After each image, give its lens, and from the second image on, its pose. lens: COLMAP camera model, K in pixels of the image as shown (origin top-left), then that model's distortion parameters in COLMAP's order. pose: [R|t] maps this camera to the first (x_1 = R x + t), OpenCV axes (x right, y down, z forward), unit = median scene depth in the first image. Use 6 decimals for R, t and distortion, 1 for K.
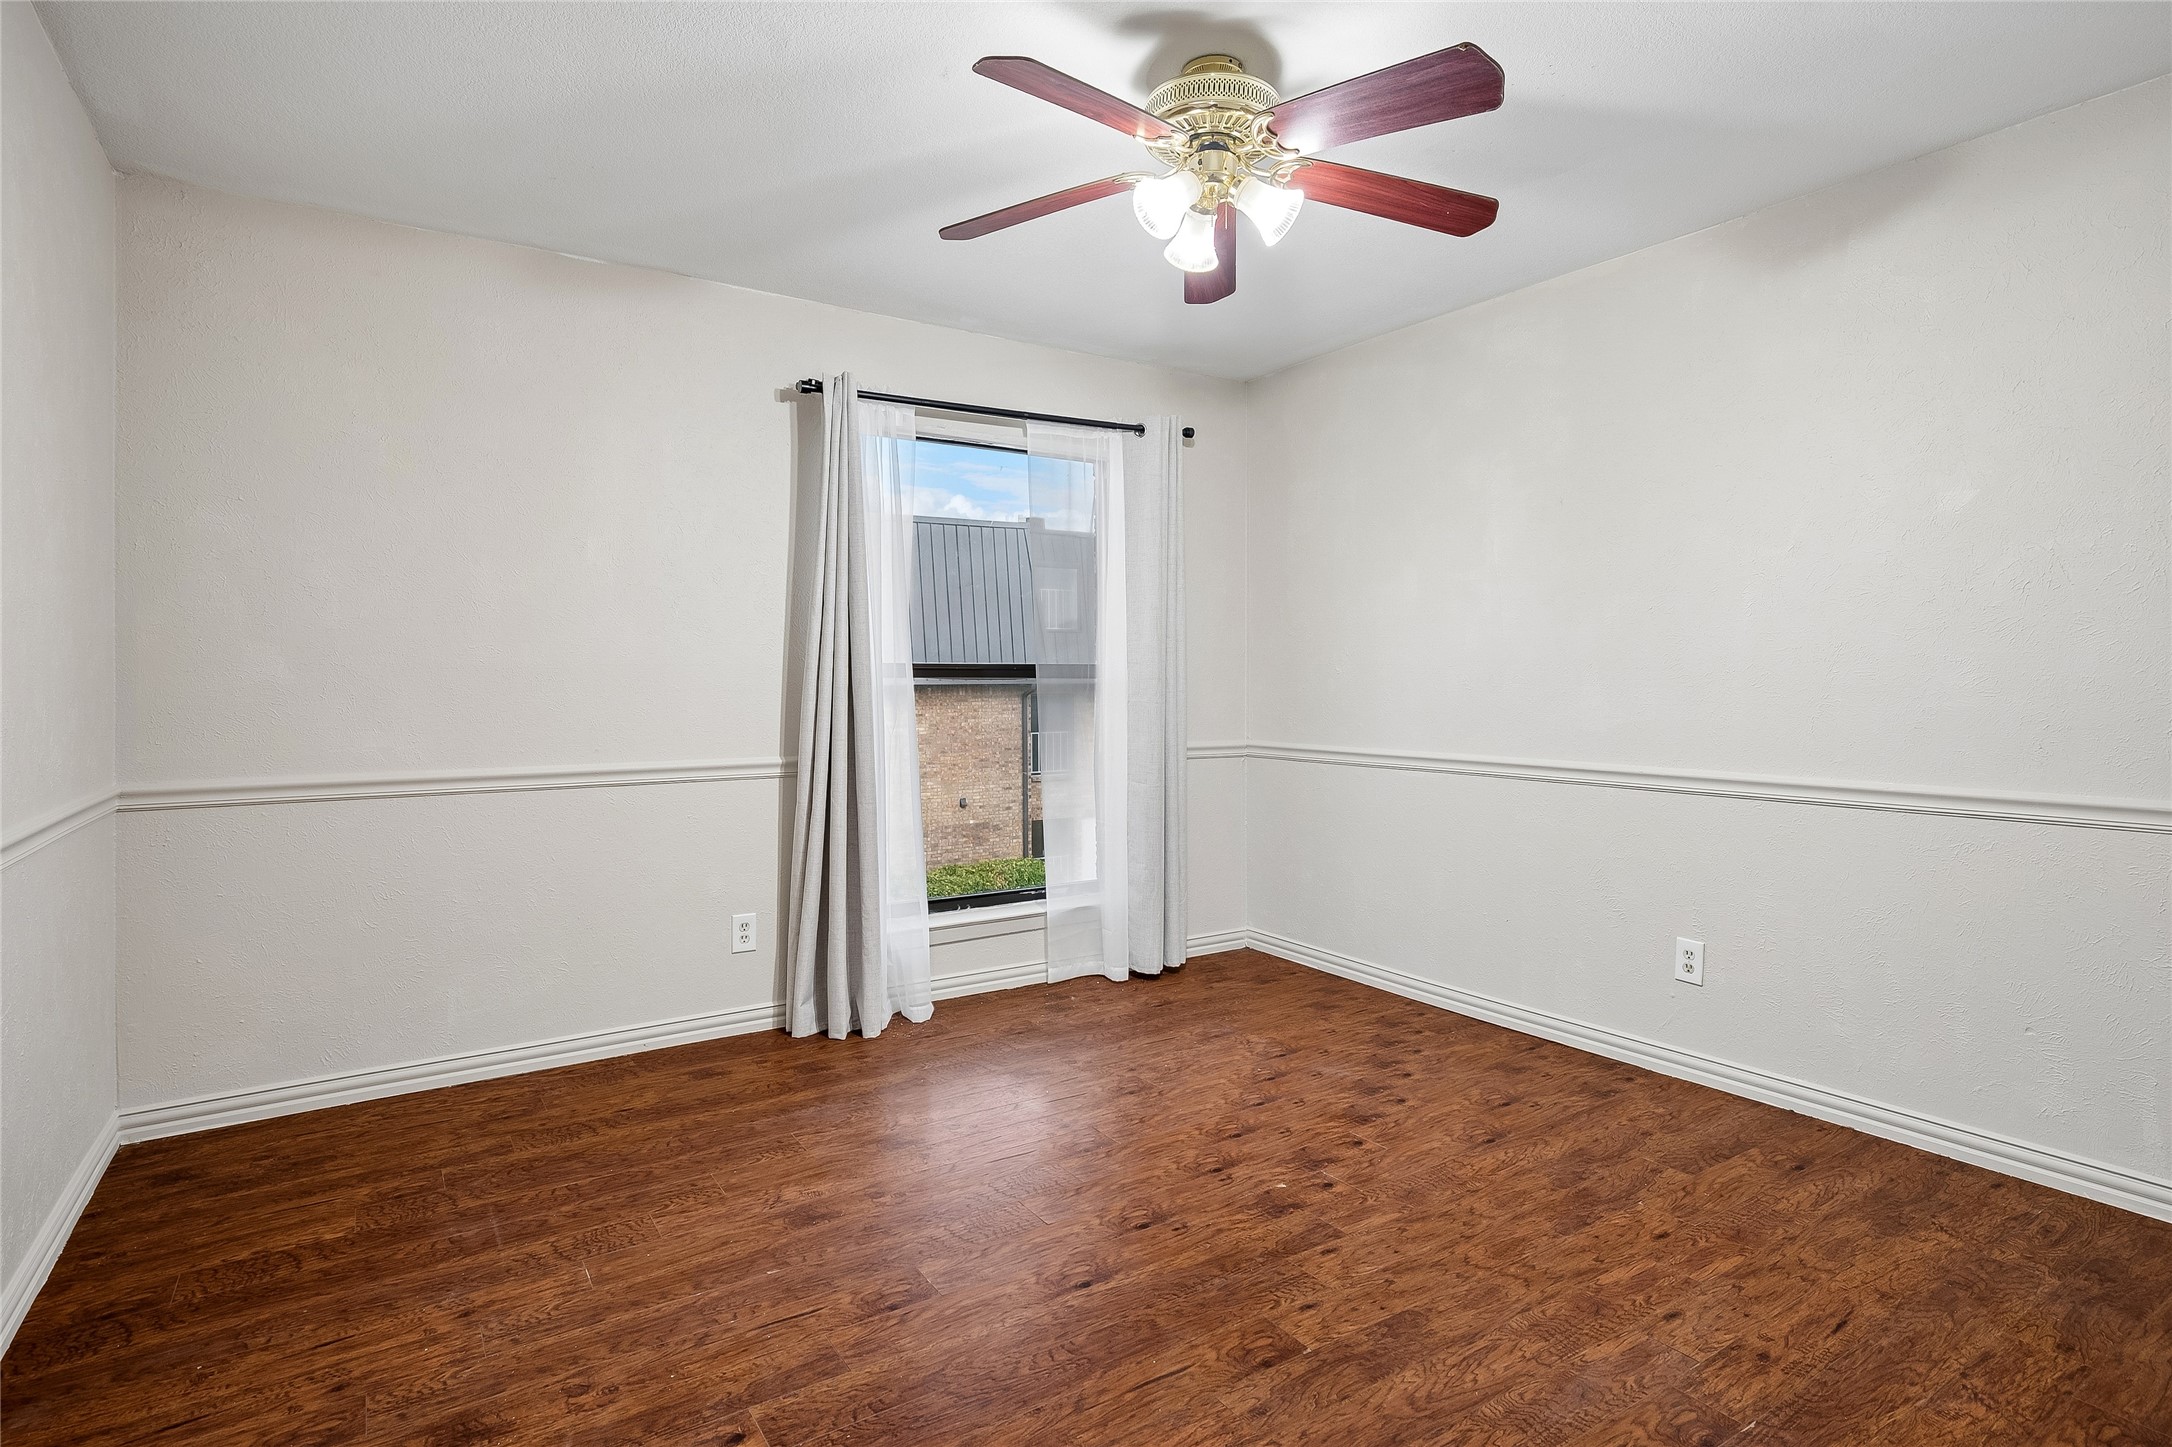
lens RADIAL K [[1113.6, 0, 1085.9], [0, 1113.6, 664.6], [0, 0, 1]] dist [-0.001099, 0.001608]
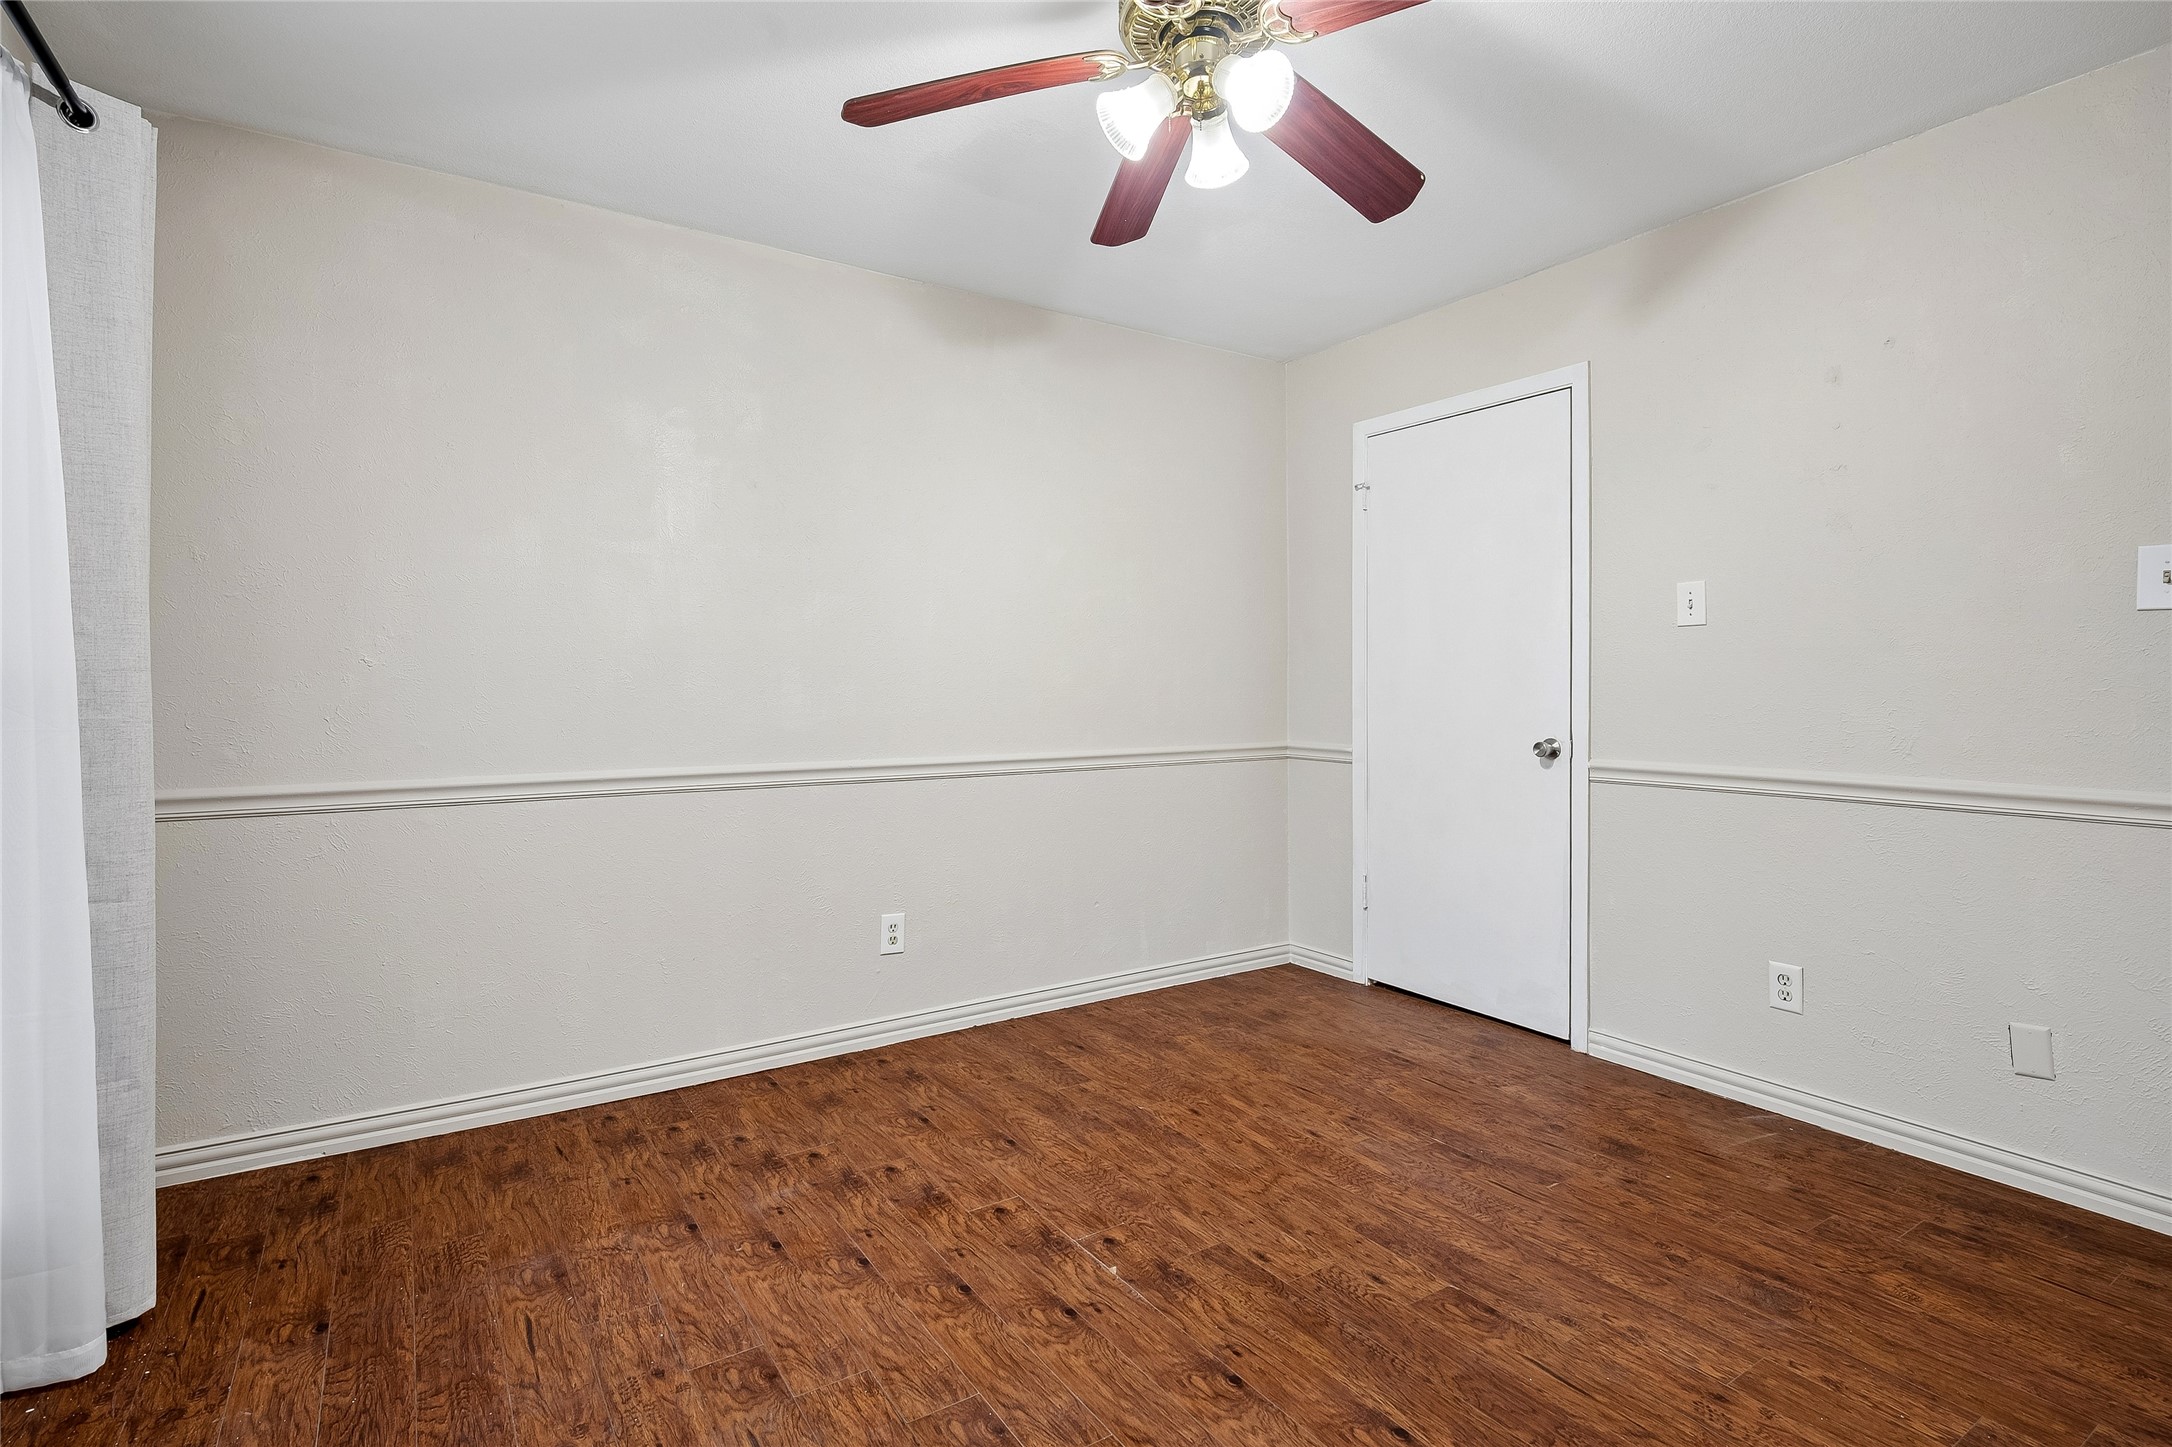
lens RADIAL K [[1059.4, 0, 1086.5], [0, 1059.4, 687.3], [0, 0, 1]] dist [0.000149, -0.000367]
pose [[0.001029, -0.000942, 0.999999, -0.558239], [-0.011252, 0.999936, 0.000953, 0.024789], [-0.999936, -0.011253, 0.001018, 0.916697]]
